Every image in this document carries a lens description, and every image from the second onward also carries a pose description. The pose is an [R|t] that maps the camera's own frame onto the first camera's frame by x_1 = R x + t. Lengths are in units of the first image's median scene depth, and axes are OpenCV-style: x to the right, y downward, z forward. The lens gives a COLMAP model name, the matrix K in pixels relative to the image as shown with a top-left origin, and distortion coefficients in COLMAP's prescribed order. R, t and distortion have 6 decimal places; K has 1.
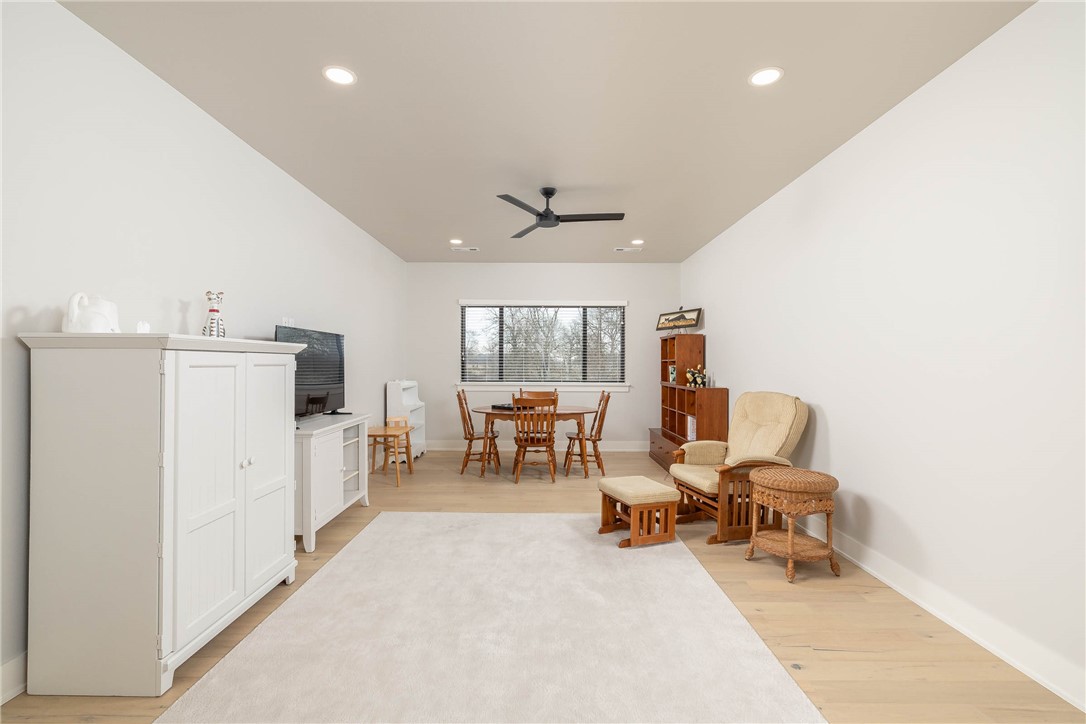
lens RADIAL K [[479.0, 0, 545.2], [0, 479.0, 357.2], [0, 0, 1]] dist [-0.002168, -0.000185]
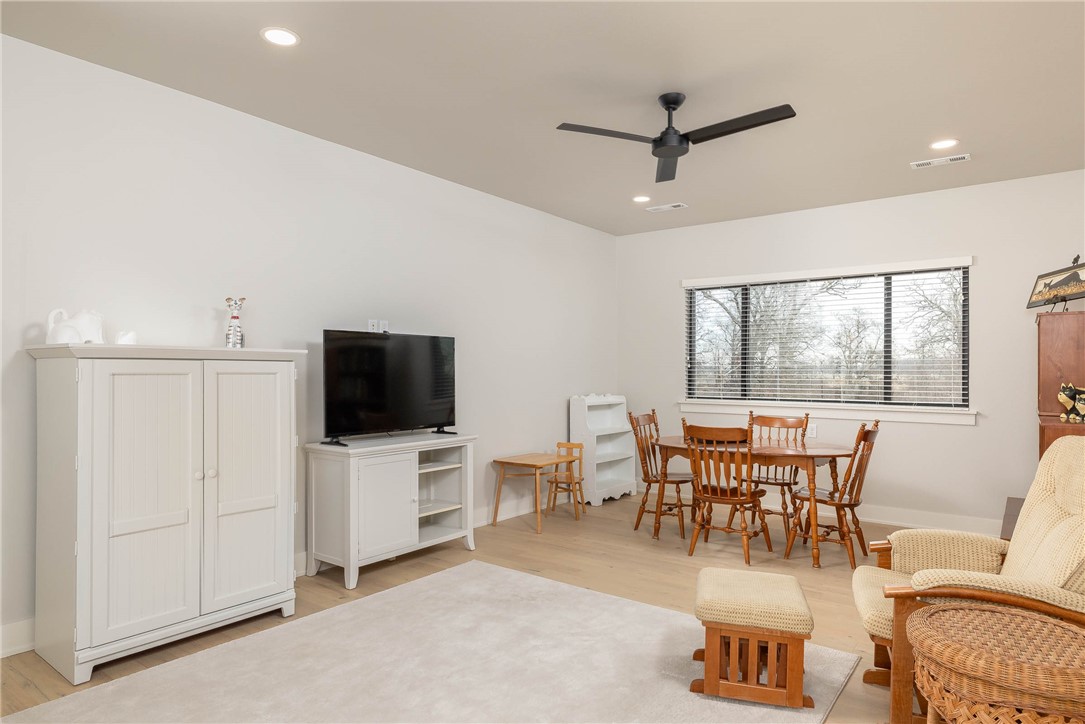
lens RADIAL K [[648.6, 0, 542.6], [0, 648.6, 365.0], [0, 0, 1]] dist [-0.009025, 0.002291]
pose [[0.792836, -0.006751, -0.609398, 0.394398], [0.007470, 0.999971, -0.001360, 0.003793], [0.609389, -0.003474, 0.792863, 0.219554]]
